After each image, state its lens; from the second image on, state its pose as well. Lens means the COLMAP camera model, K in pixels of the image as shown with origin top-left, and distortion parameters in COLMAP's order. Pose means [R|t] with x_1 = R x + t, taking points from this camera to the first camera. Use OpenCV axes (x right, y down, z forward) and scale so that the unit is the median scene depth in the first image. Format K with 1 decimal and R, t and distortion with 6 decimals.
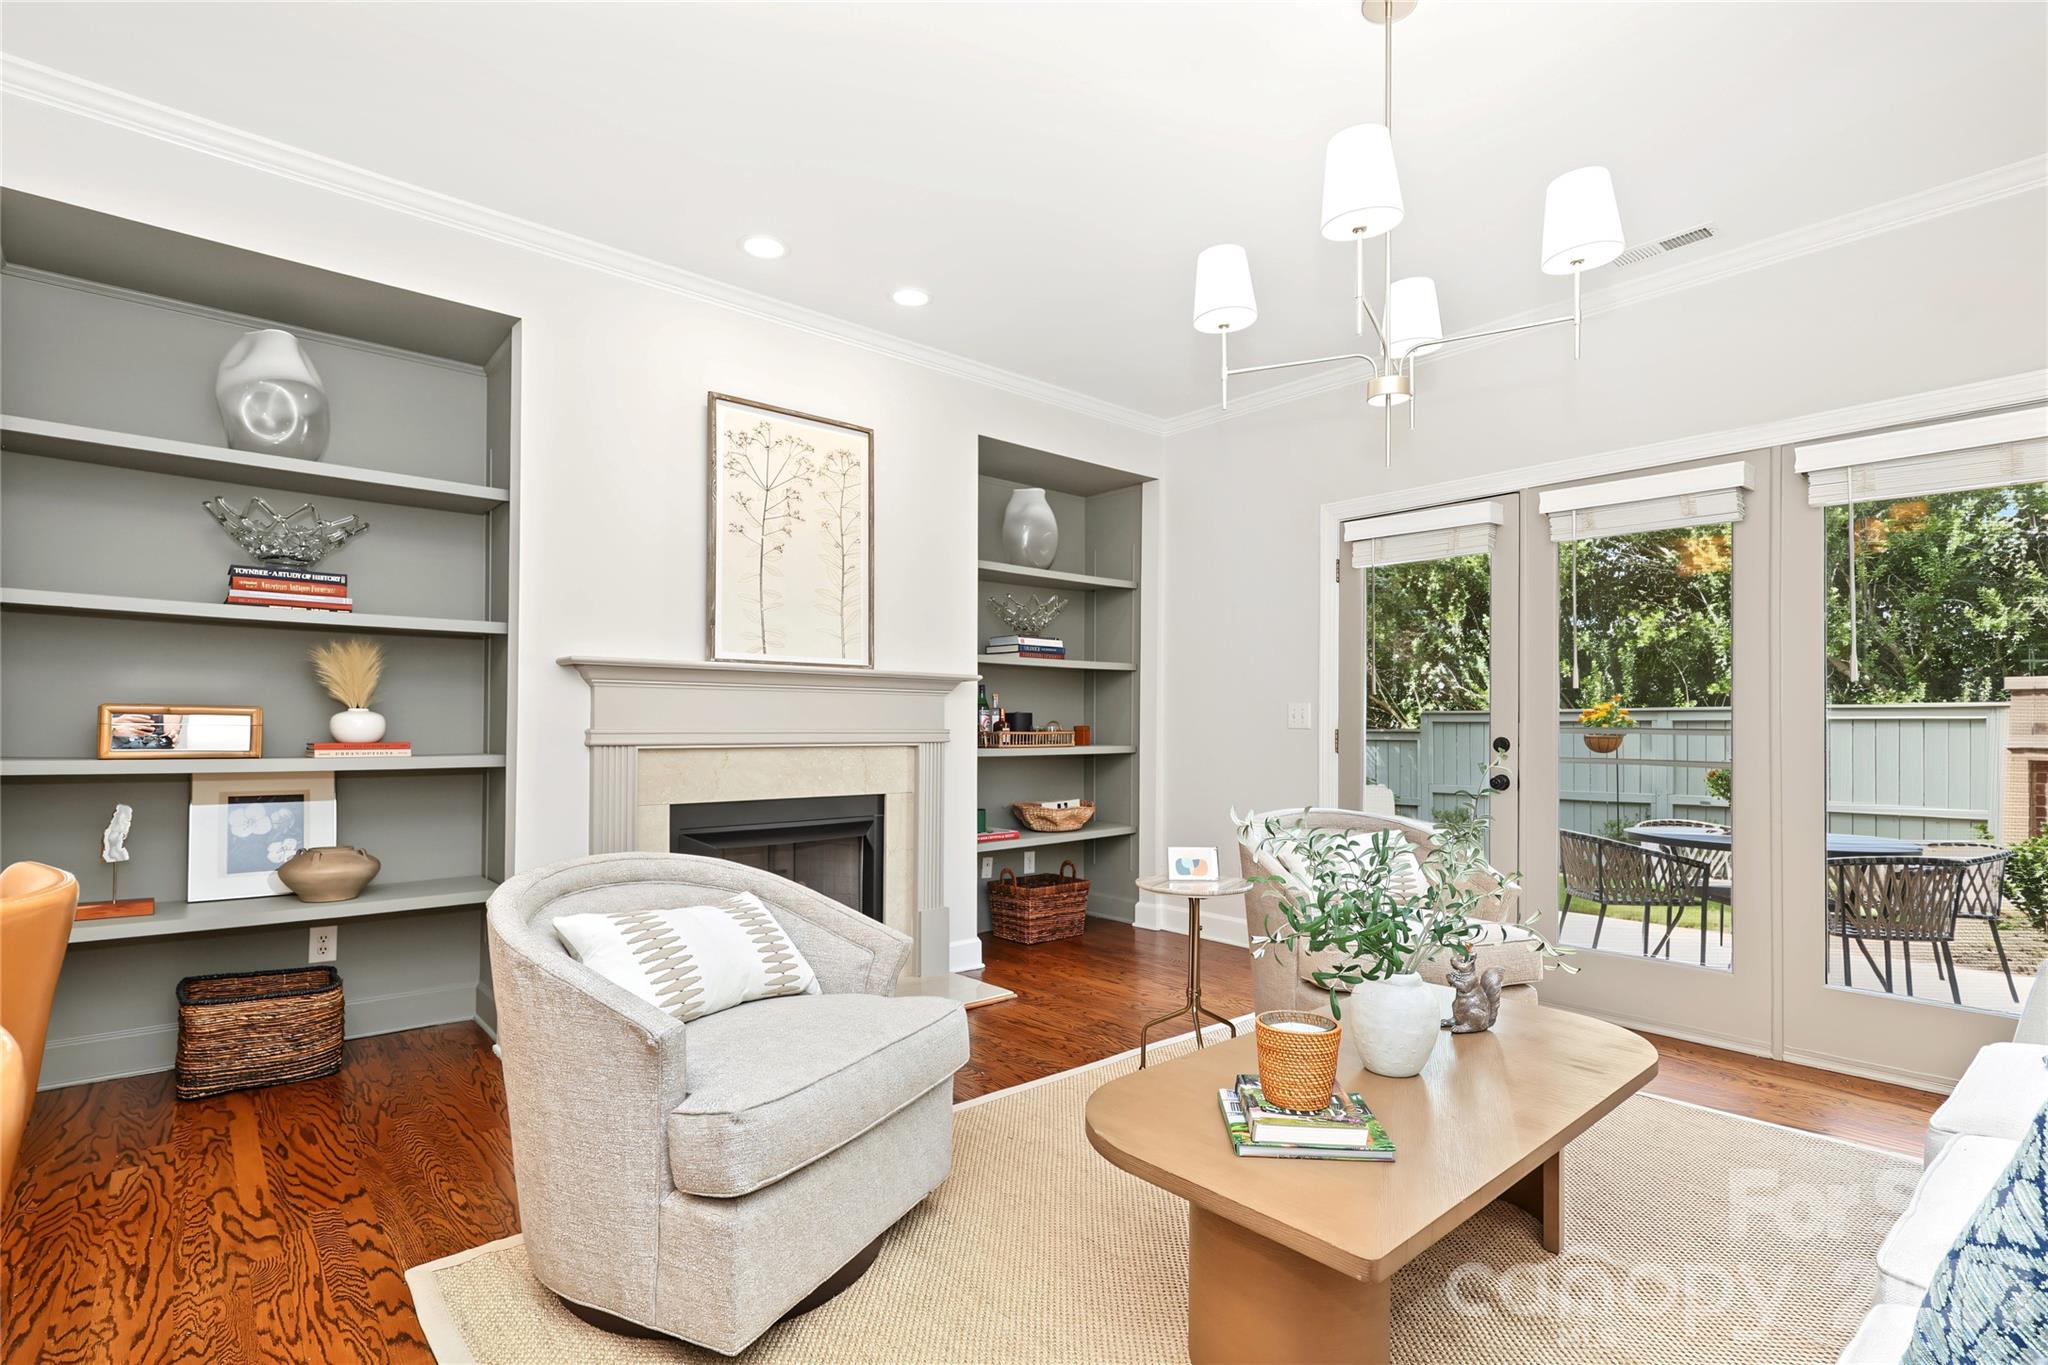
lens RADIAL K [[977.5, 0, 1026.3], [0, 977.5, 716.7], [0, 0, 1]] dist [0.003938, 0.000481]
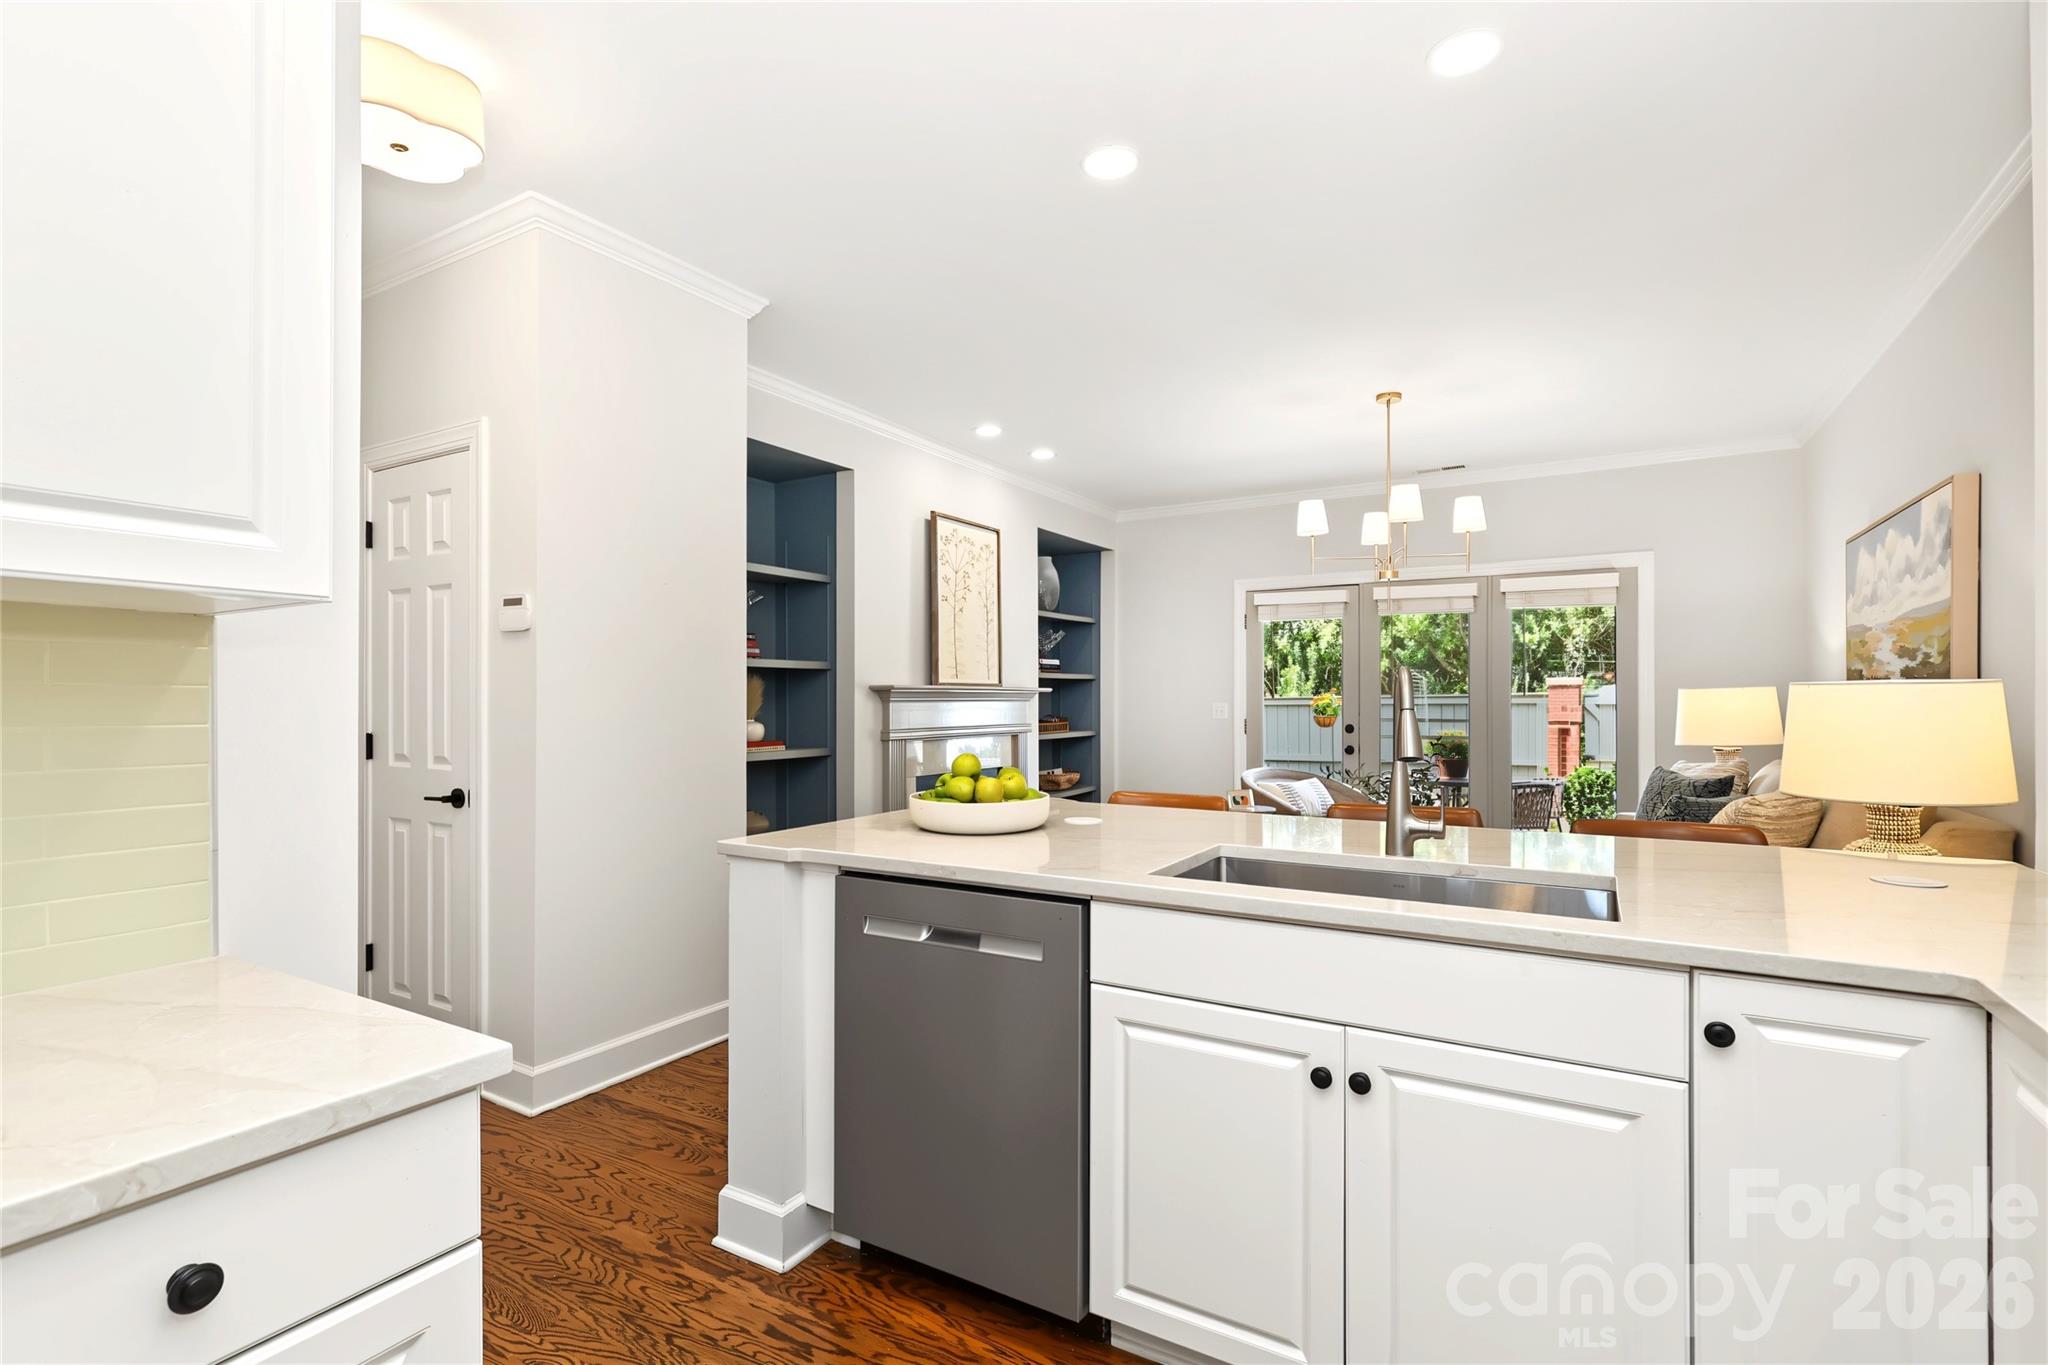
lens RADIAL K [[948.8, 0, 1024.0], [0, 948.8, 682.5], [0, 0, 1]] dist [0.006095, 0.000492]
pose [[0.950978, -0.001425, 0.309255, -0.567107], [0.004682, 0.999941, -0.009789, -0.038477], [-0.309223, 0.010757, 0.950929, -0.413793]]
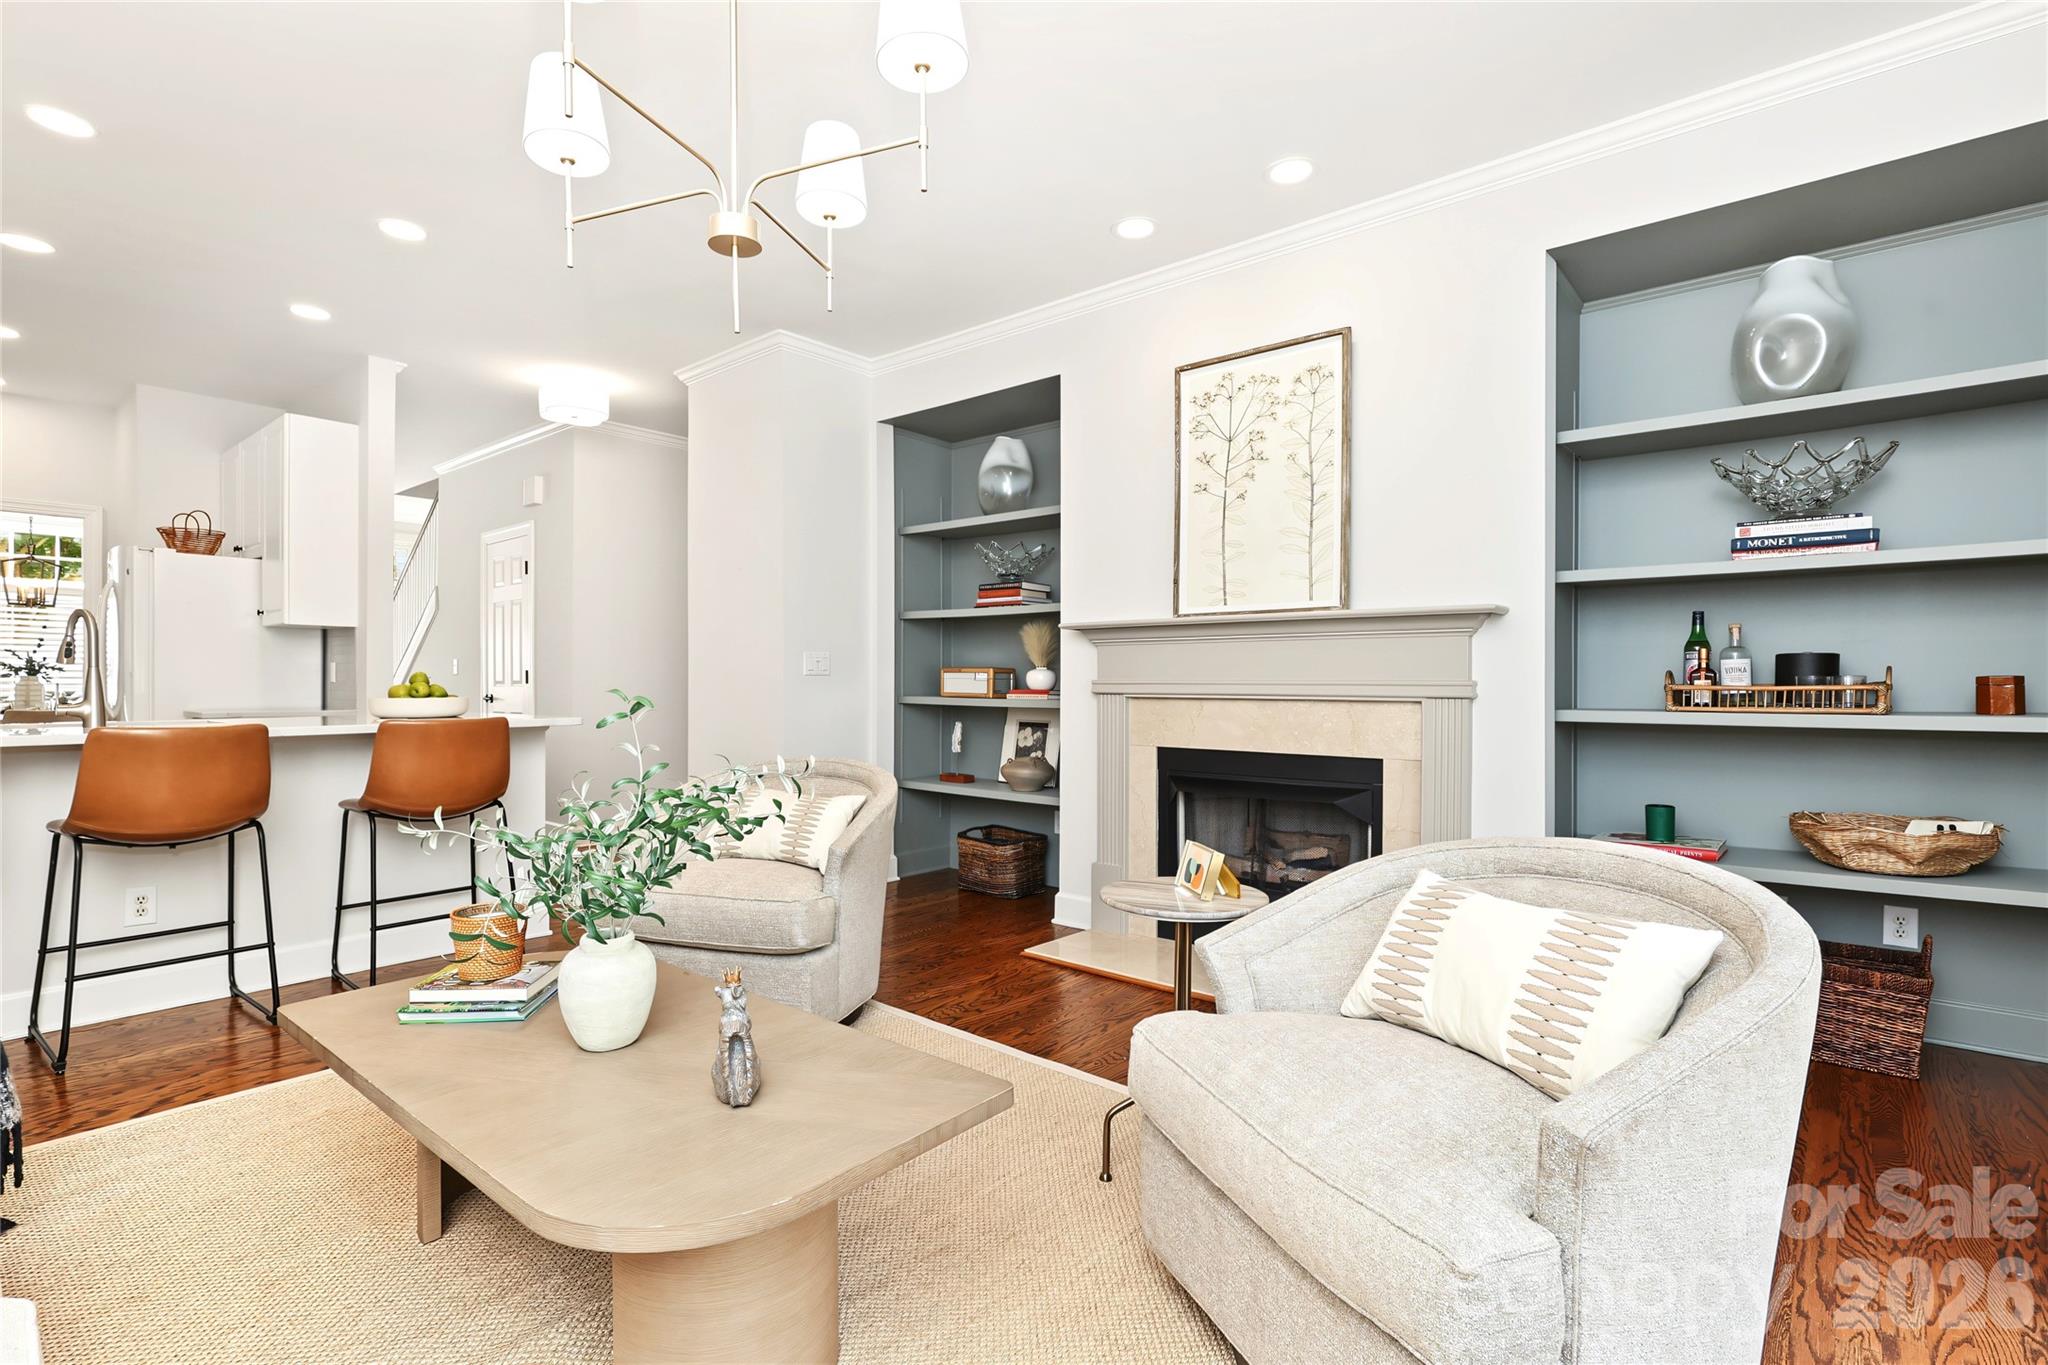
lens RADIAL K [[1019.9, 0, 1024.0], [0, 1019.9, 682.5], [0, 0, 1]] dist [0.011686, 0.000138]
pose [[0.128592, -0.000464, -0.991697, 0.669050], [0.010629, 0.999943, 0.000910, 0.010464], [0.991641, -0.010658, 0.128590, 0.592074]]
